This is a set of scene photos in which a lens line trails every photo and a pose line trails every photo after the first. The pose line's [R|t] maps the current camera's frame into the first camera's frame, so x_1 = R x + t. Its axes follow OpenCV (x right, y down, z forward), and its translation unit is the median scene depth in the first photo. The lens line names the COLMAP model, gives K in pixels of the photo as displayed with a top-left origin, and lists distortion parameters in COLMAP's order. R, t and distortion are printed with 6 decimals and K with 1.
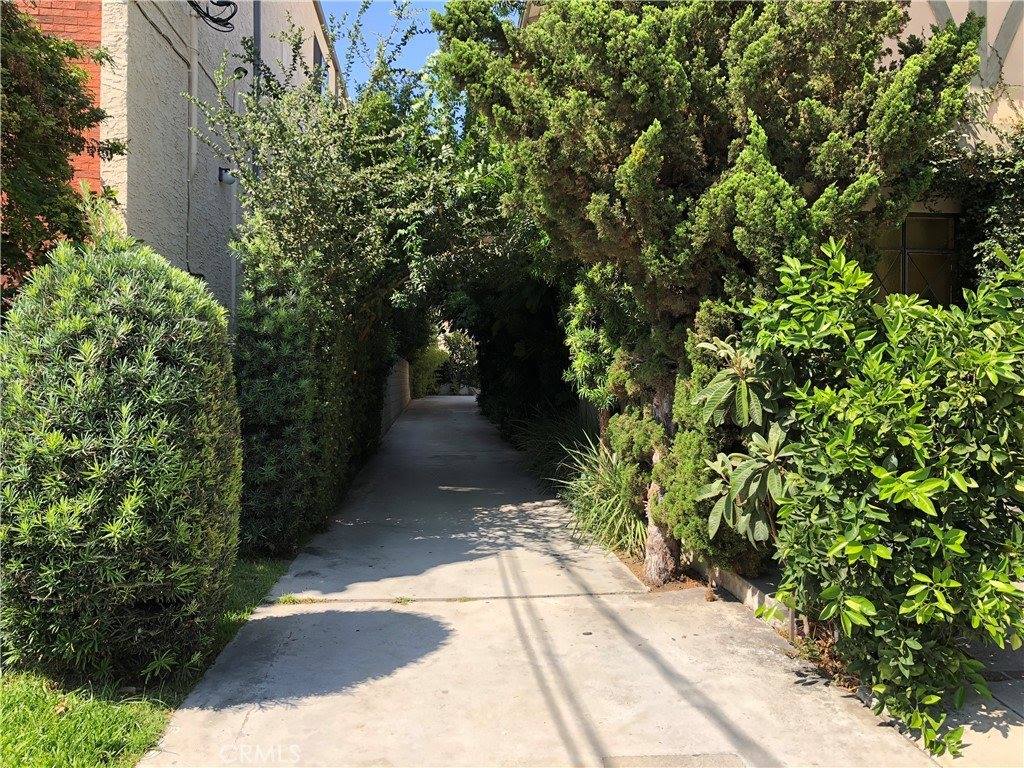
lens RADIAL K [[838.3, 0, 508.8], [0, 838.3, 380.3], [0, 0, 1]] dist [0.026062, -0.049503]
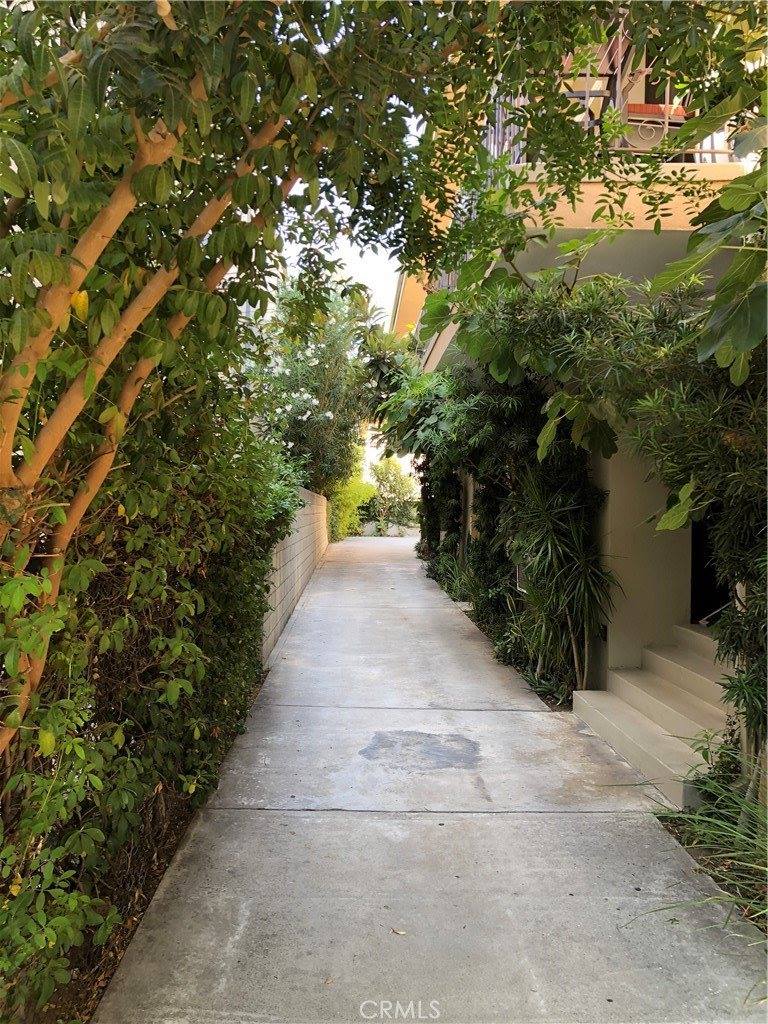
lens RADIAL K [[838.3, 0, 390.1], [0, 838.3, 511.0], [0, 0, 1]] dist [0.026062, -0.049503]
pose [[0.998981, 0.008073, -0.044398, -0.111532], [-0.007988, 0.999966, 0.002100, -0.050342], [0.044413, -0.001743, 0.999012, 0.994991]]
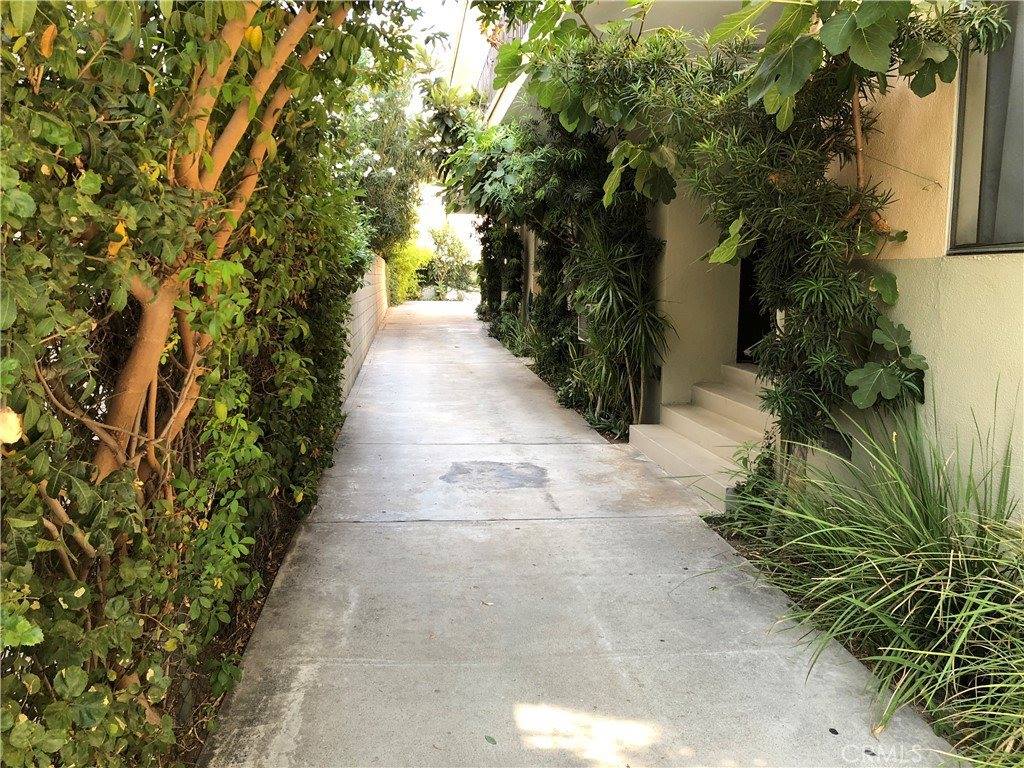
lens RADIAL K [[838.3, 0, 510.0], [0, 838.3, 386.4], [0, 0, 1]] dist [0.026062, -0.049503]
pose [[0.999477, -0.000825, 0.032316, -0.127184], [-0.003374, 0.991553, 0.129659, -0.030930], [-0.032150, -0.129700, 0.991032, 0.936090]]
